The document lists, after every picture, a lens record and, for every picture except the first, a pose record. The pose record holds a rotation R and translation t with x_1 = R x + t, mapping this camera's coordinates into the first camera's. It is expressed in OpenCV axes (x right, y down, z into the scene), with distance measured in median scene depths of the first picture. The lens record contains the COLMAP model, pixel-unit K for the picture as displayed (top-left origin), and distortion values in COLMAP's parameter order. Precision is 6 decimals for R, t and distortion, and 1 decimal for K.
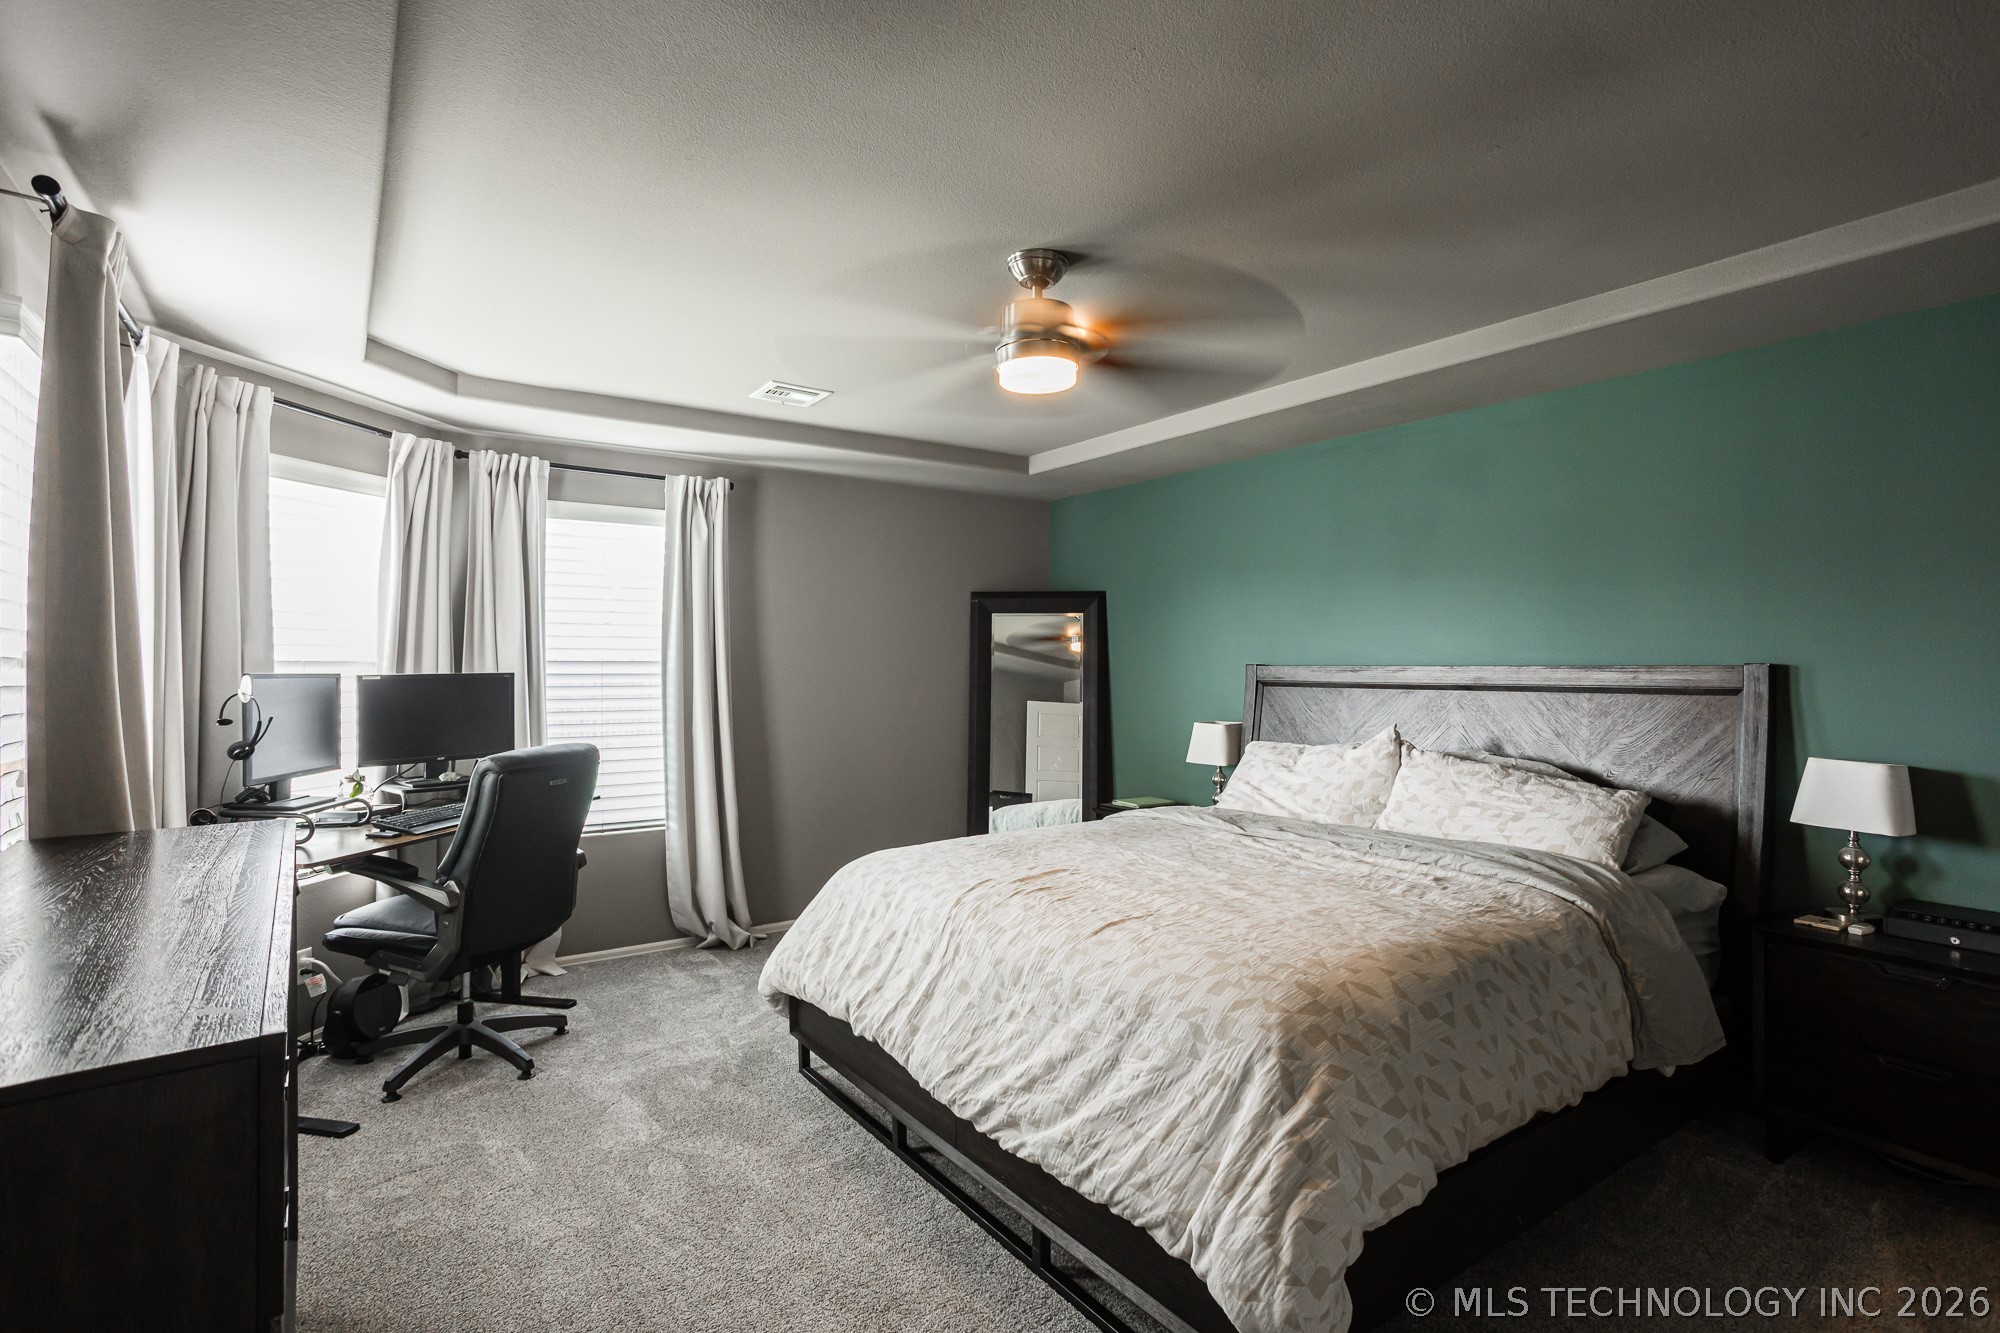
lens RADIAL K [[961.8, 0, 1000.2], [0, 961.8, 660.3], [0, 0, 1]] dist [-0.044881, 0.026471]
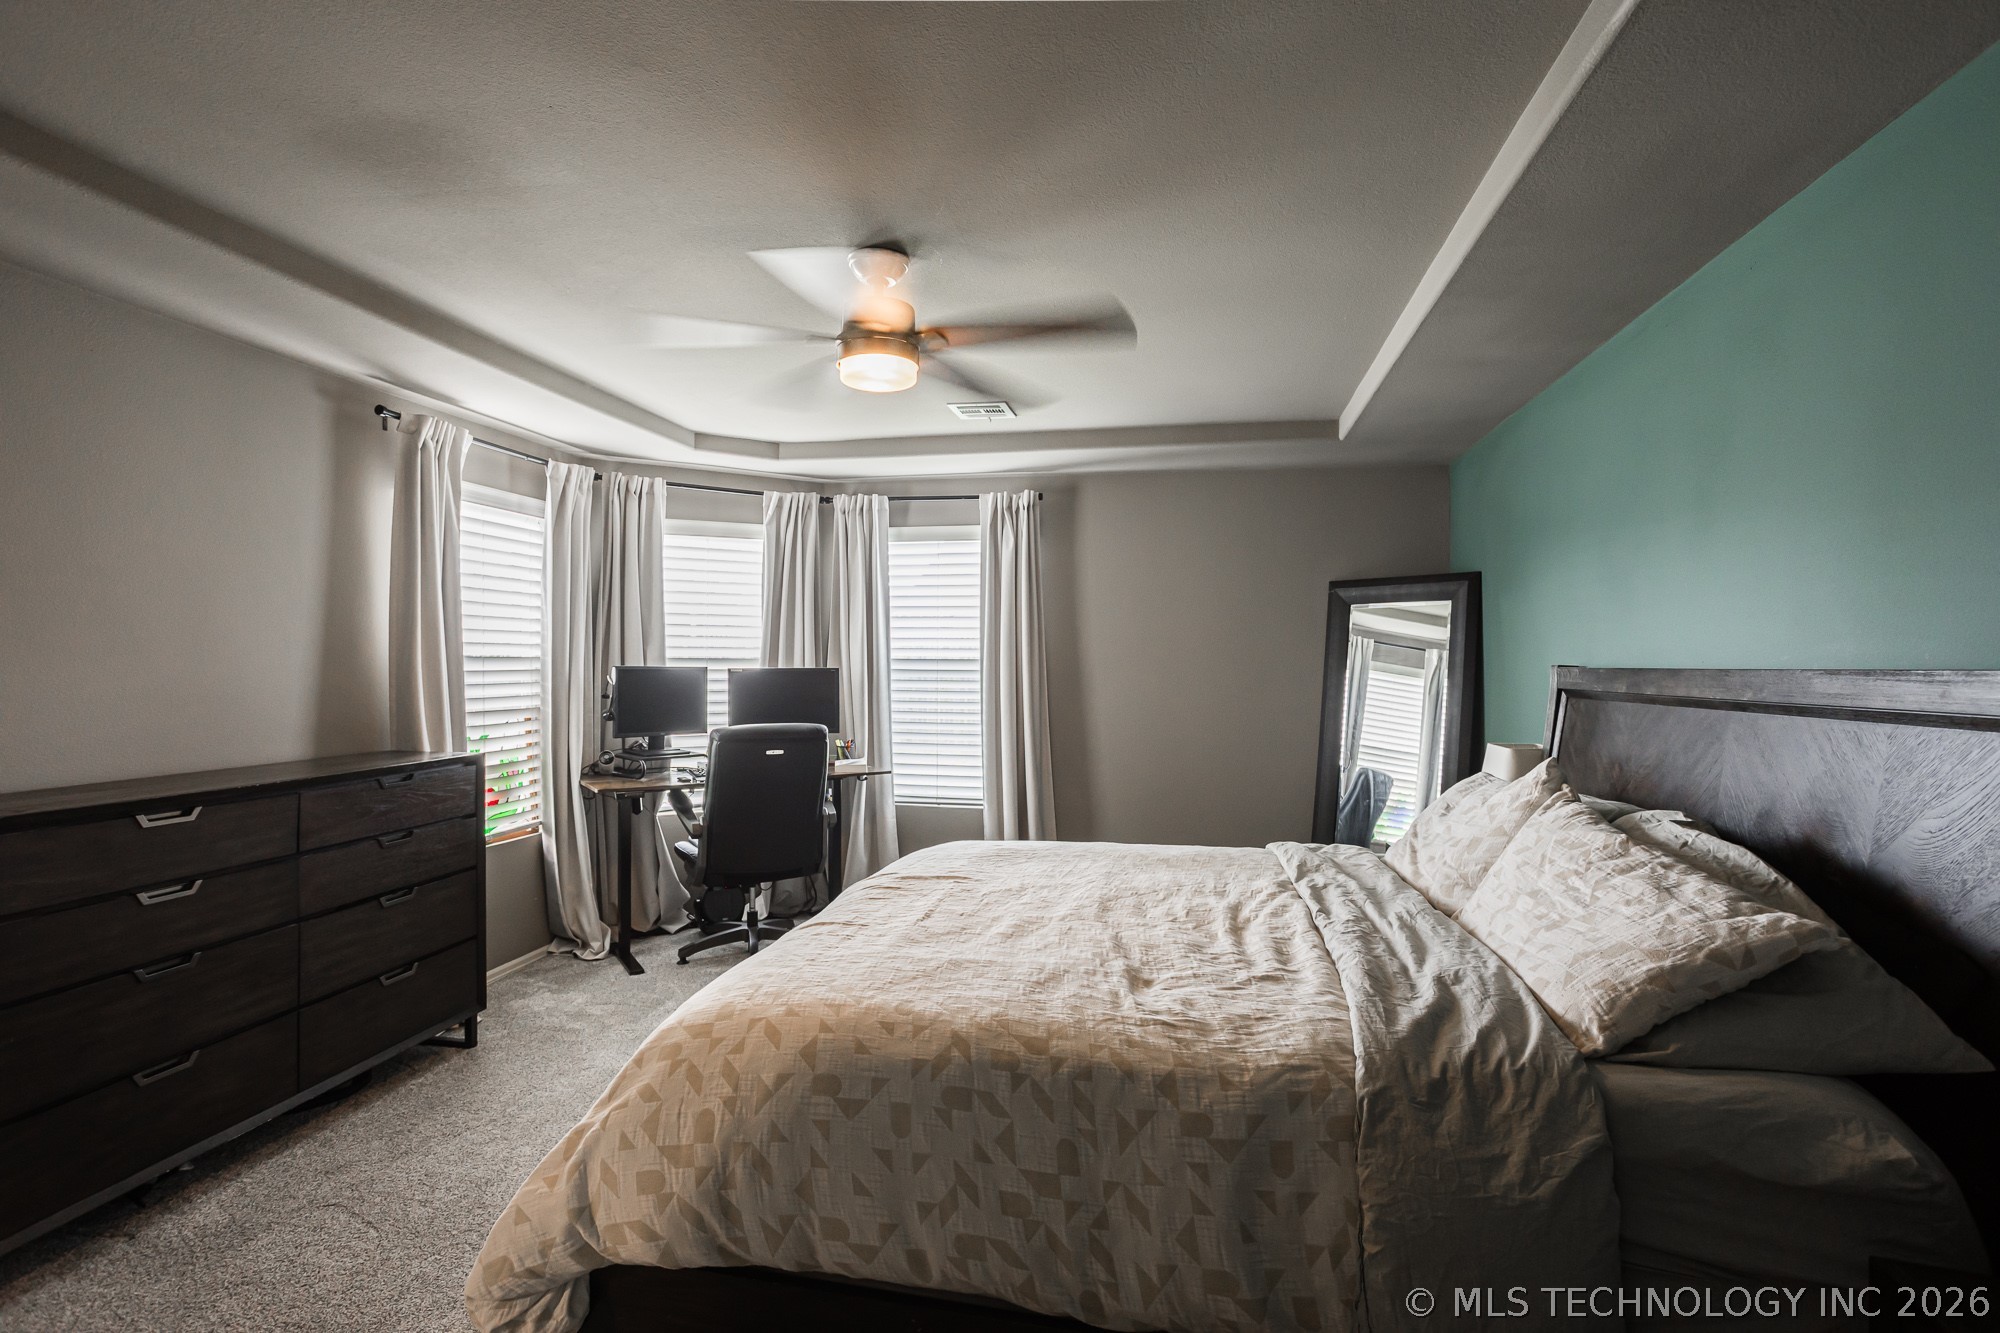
lens RADIAL K [[961.8, 0, 1002.2], [0, 961.8, 662.0], [0, 0, 1]] dist [-0.044881, 0.026471]
pose [[0.691062, 0.004177, -0.722783, 0.533973], [-0.003316, 0.999991, 0.002608, 0.001413], [0.722788, 0.000595, 0.691070, 0.253262]]
